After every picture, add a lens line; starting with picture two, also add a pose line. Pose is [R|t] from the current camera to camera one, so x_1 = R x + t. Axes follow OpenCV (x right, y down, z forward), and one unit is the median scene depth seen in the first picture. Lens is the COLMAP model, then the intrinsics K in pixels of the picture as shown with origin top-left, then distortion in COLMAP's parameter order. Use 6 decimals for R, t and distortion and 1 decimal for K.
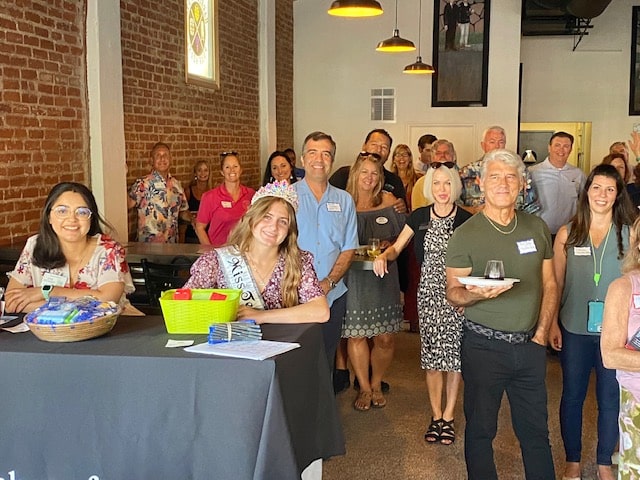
lens RADIAL K [[891.3, 0, 319.2], [0, 891.3, 239.9], [0, 0, 1]] dist [0.135499, 0.000000]
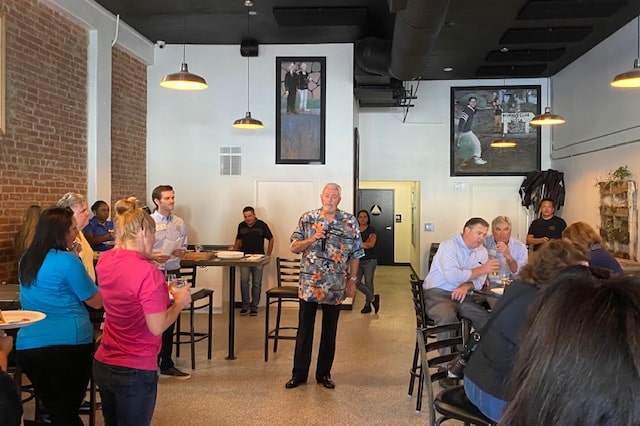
lens RADIAL K [[489.3, 0, 321.6], [0, 489.3, 211.3], [0, 0, 1]] dist [0.010751, -0.000495]
pose [[0.997473, 0.008446, 0.070547, 0.141837], [-0.002530, 0.996501, -0.083540, -0.042192], [-0.071006, 0.083150, 0.994004, 0.414857]]
